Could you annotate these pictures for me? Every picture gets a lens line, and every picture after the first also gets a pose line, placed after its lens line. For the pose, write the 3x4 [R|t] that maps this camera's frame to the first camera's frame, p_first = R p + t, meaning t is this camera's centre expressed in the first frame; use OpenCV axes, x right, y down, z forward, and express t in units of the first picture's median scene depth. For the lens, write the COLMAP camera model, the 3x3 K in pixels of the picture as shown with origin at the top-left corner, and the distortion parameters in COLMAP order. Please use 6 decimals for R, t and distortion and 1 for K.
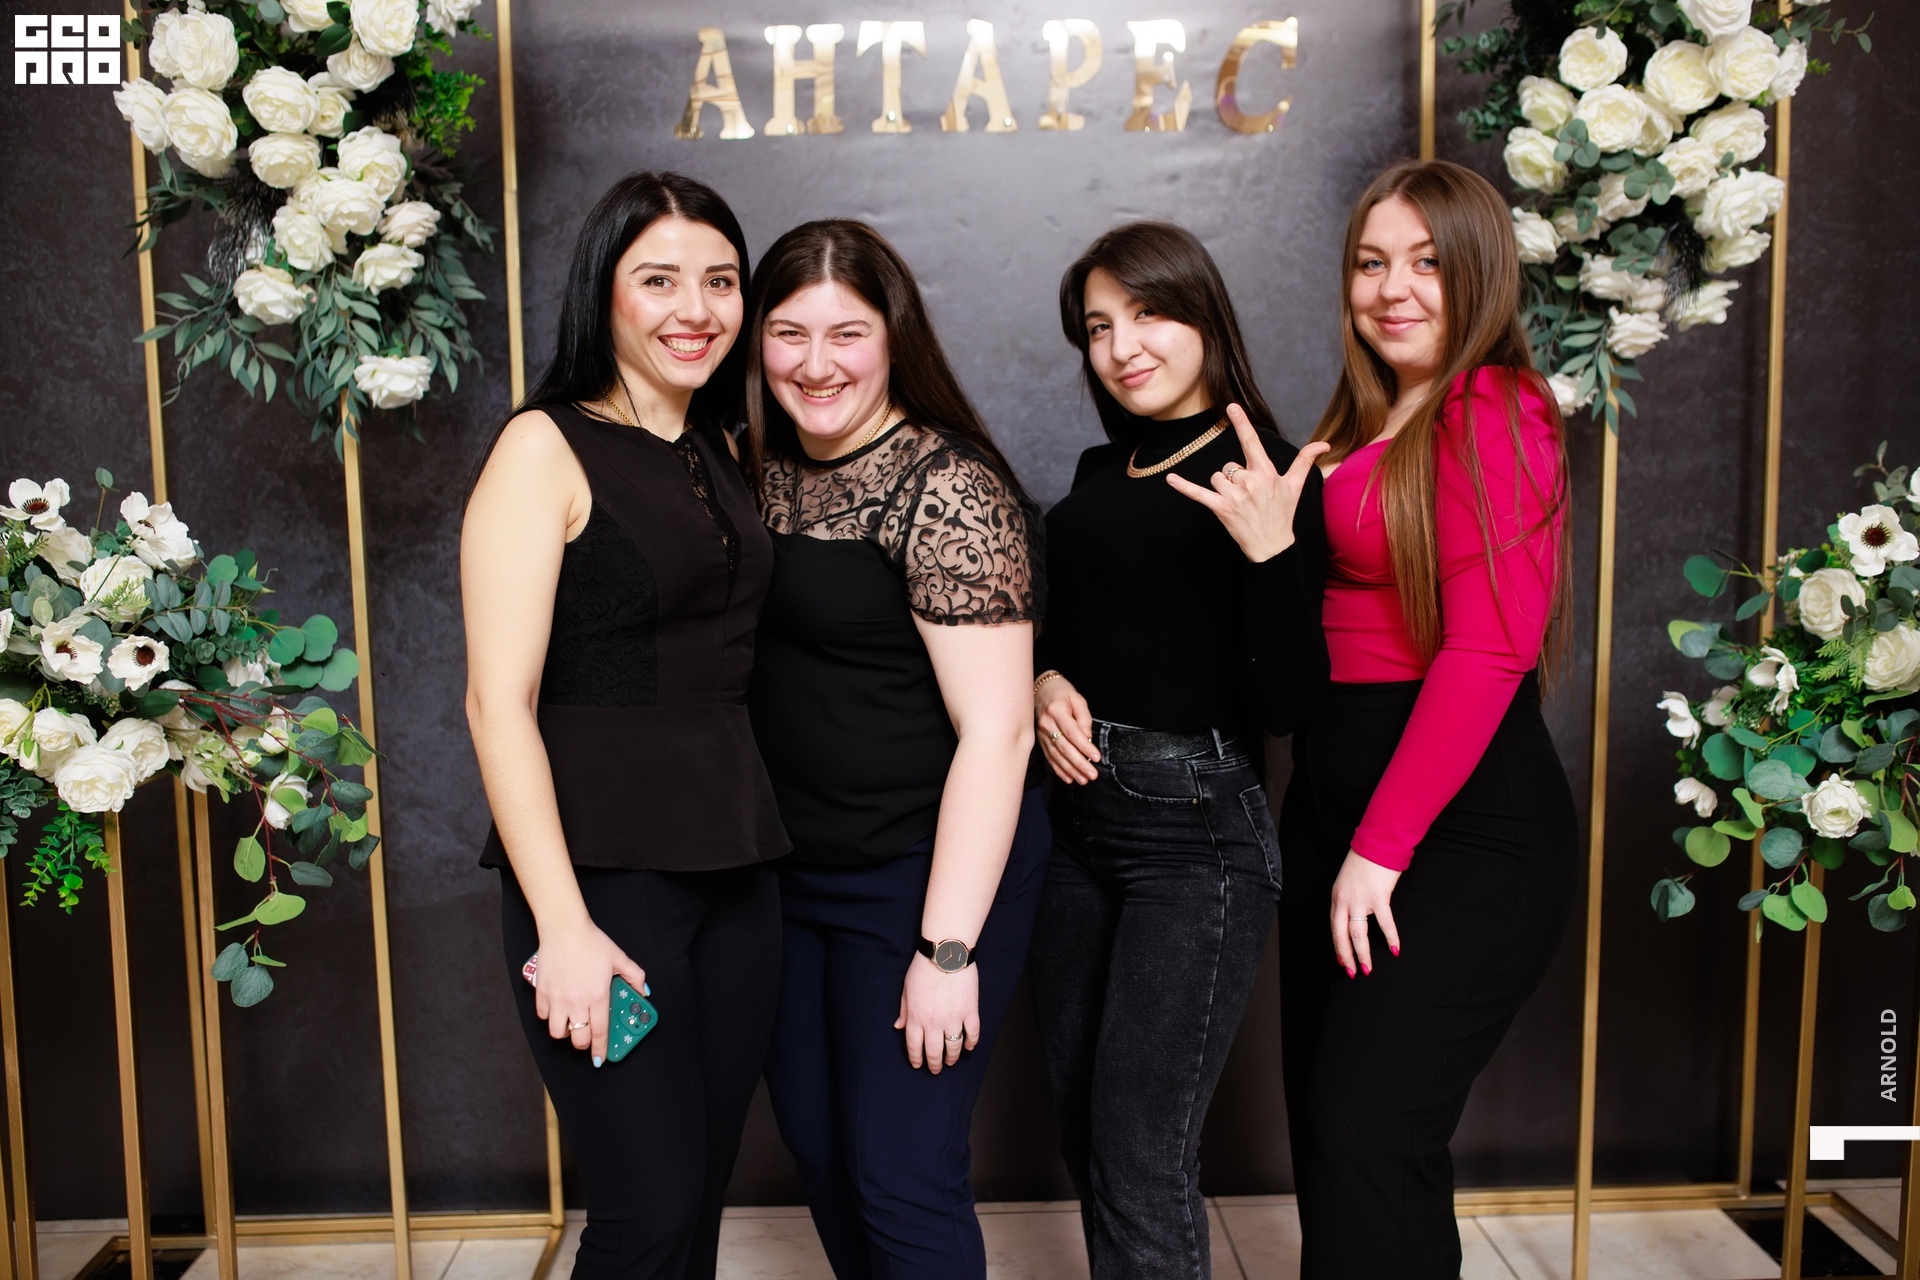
lens RADIAL K [[1834.3, 0, 951.8], [0, 1834.3, 638.9], [0, 0, 1]] dist [-0.065143, 0.090668]
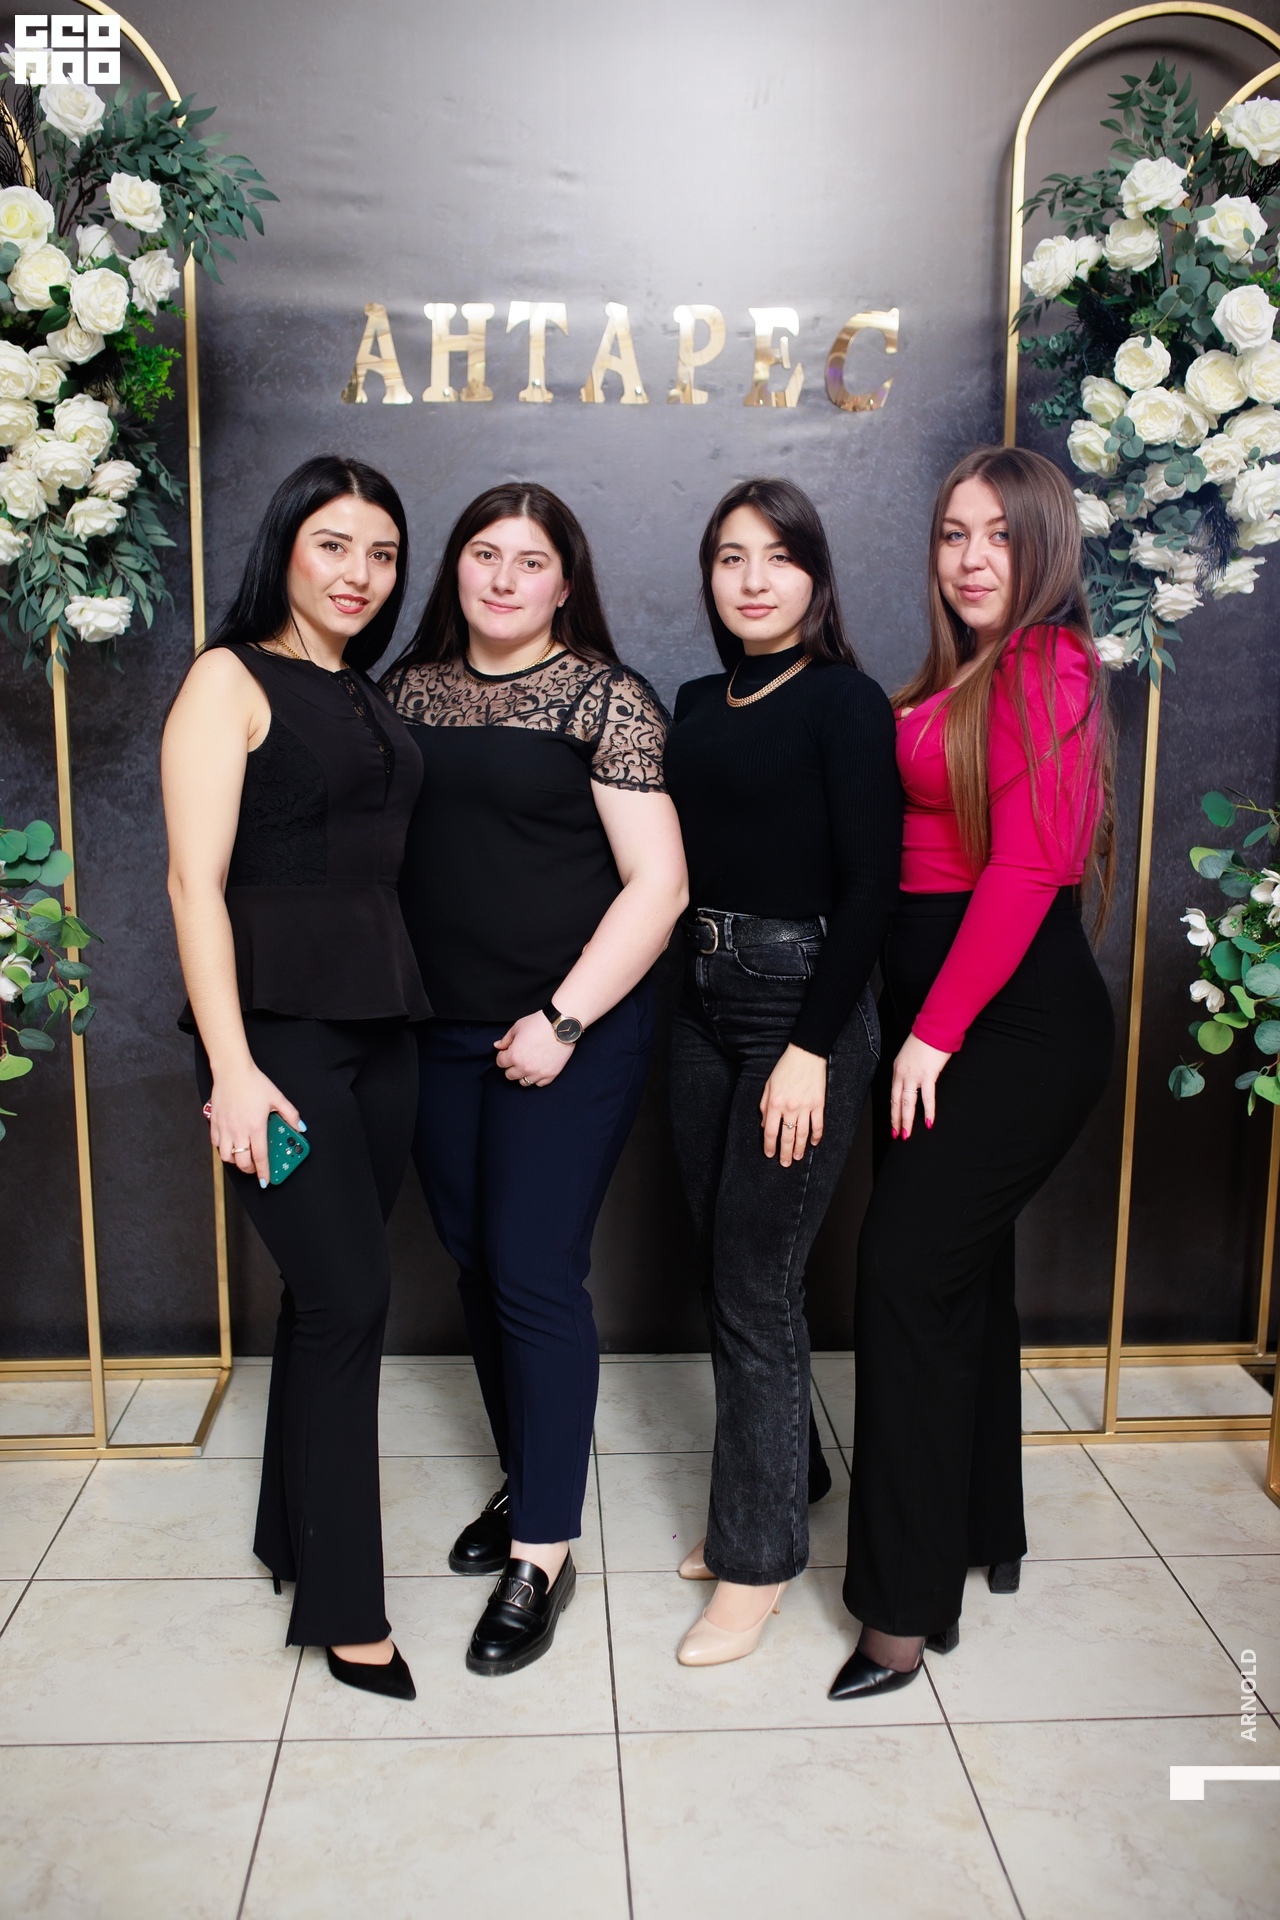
lens RADIAL K [[1827.3, 0, 635.9], [0, 1827.3, 966.7], [0, 0, 1]] dist [-0.063492, 0.089102]
pose [[0.999334, 0.016615, 0.032495, -0.002701], [-0.018192, 0.998639, 0.048871, 0.015132], [-0.031639, -0.049430, 0.998276, -0.157519]]
